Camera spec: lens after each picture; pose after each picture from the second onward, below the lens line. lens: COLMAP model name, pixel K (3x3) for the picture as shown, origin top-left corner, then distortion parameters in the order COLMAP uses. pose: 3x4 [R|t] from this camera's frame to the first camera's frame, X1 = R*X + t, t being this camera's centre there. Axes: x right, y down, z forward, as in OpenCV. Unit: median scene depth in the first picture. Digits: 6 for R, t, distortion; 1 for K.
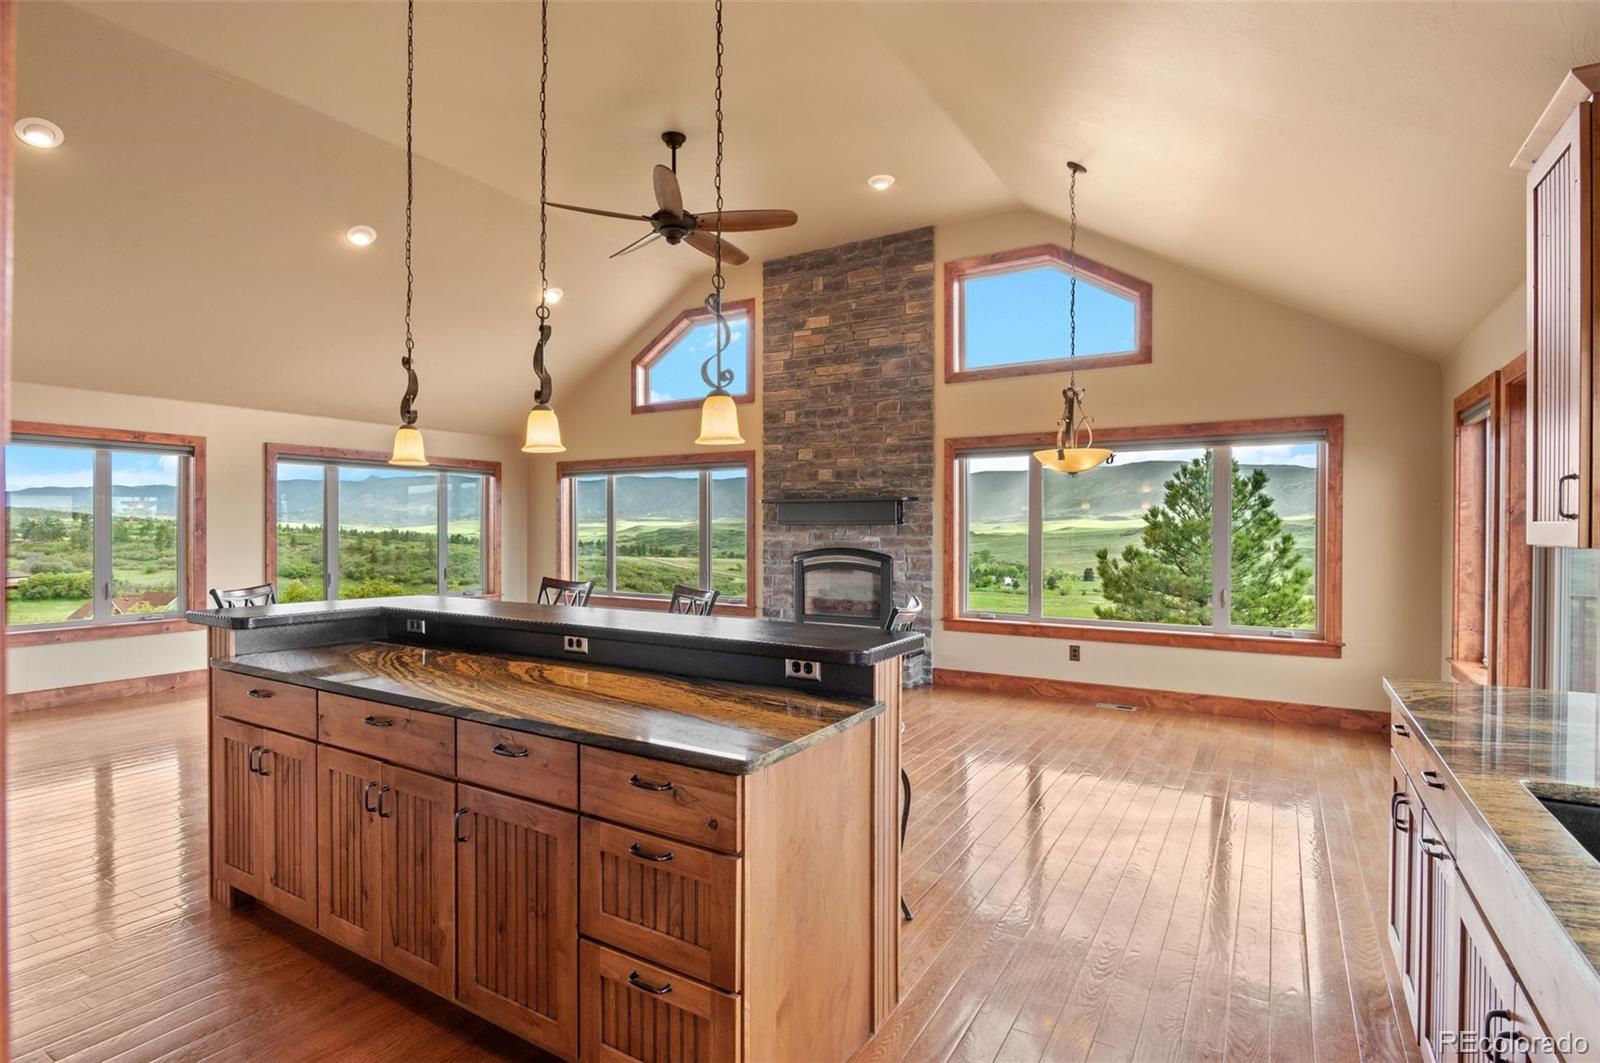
lens RADIAL K [[782.8, 0, 803.7], [0, 782.8, 532.3], [0, 0, 1]] dist [0.000529, -0.000087]
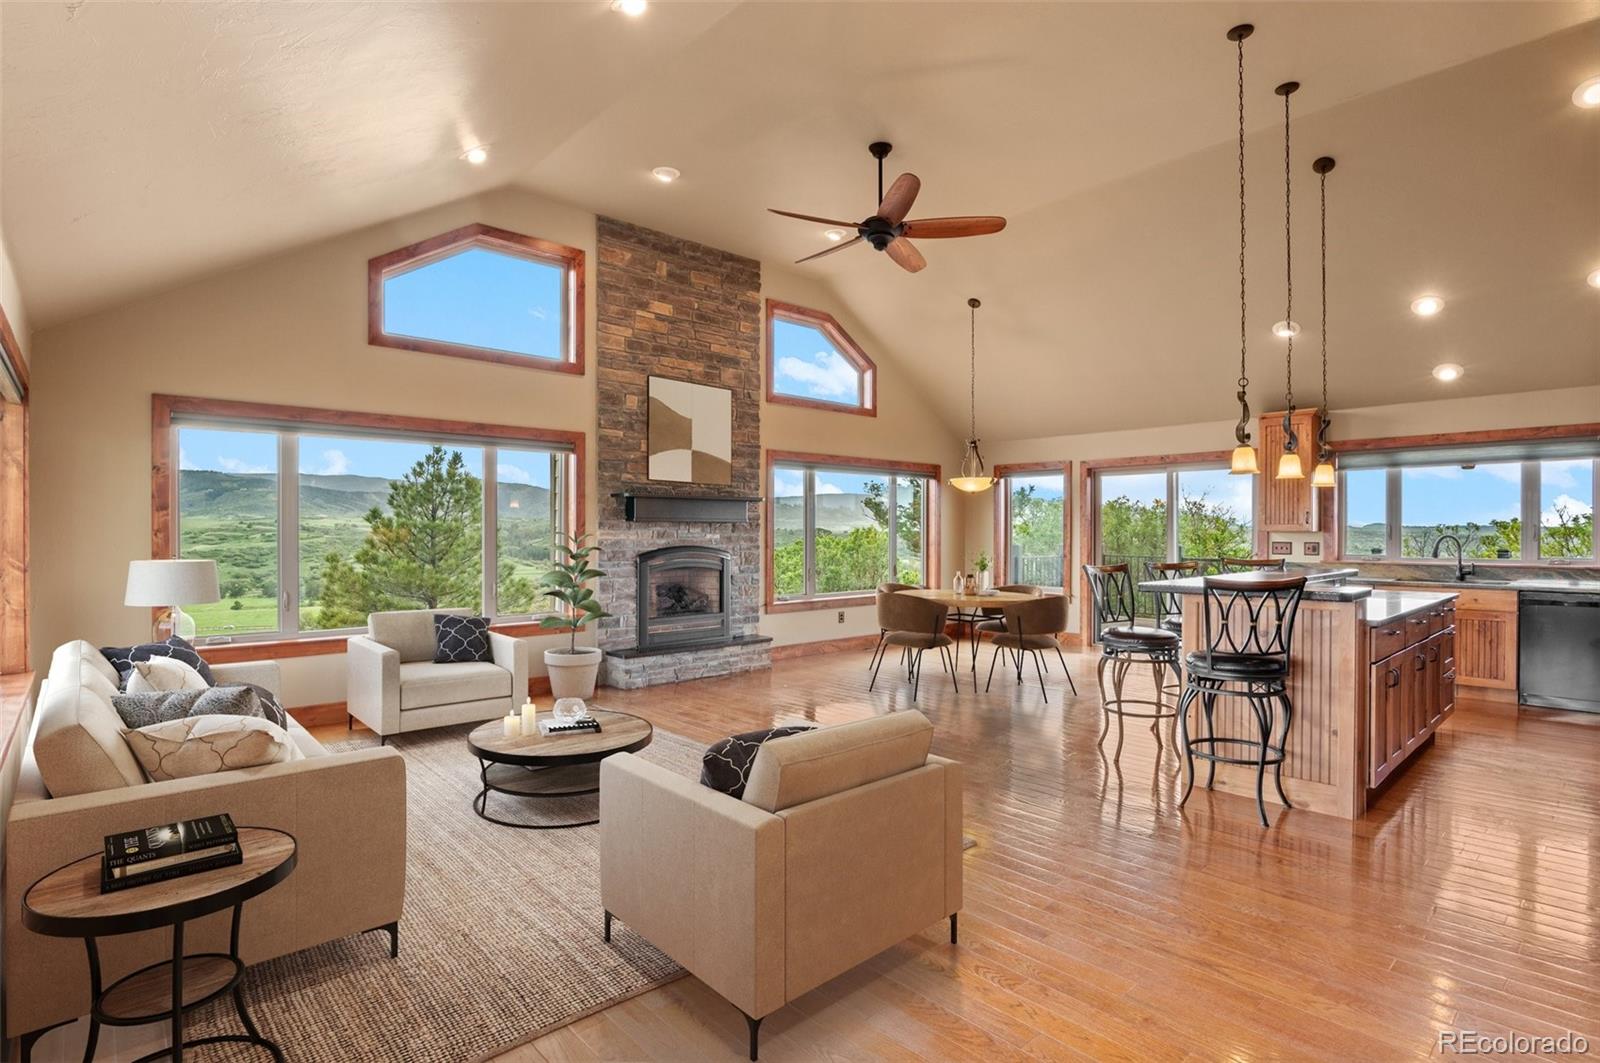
lens RADIAL K [[782.8, 0, 801.9], [0, 782.8, 533.8], [0, 0, 1]] dist [0.000529, -0.000087]
pose [[0.292839, -0.003316, 0.956156, -0.843776], [0.006778, 0.999976, 0.001392, 0.004242], [-0.956138, 0.006073, 0.292855, 0.564196]]
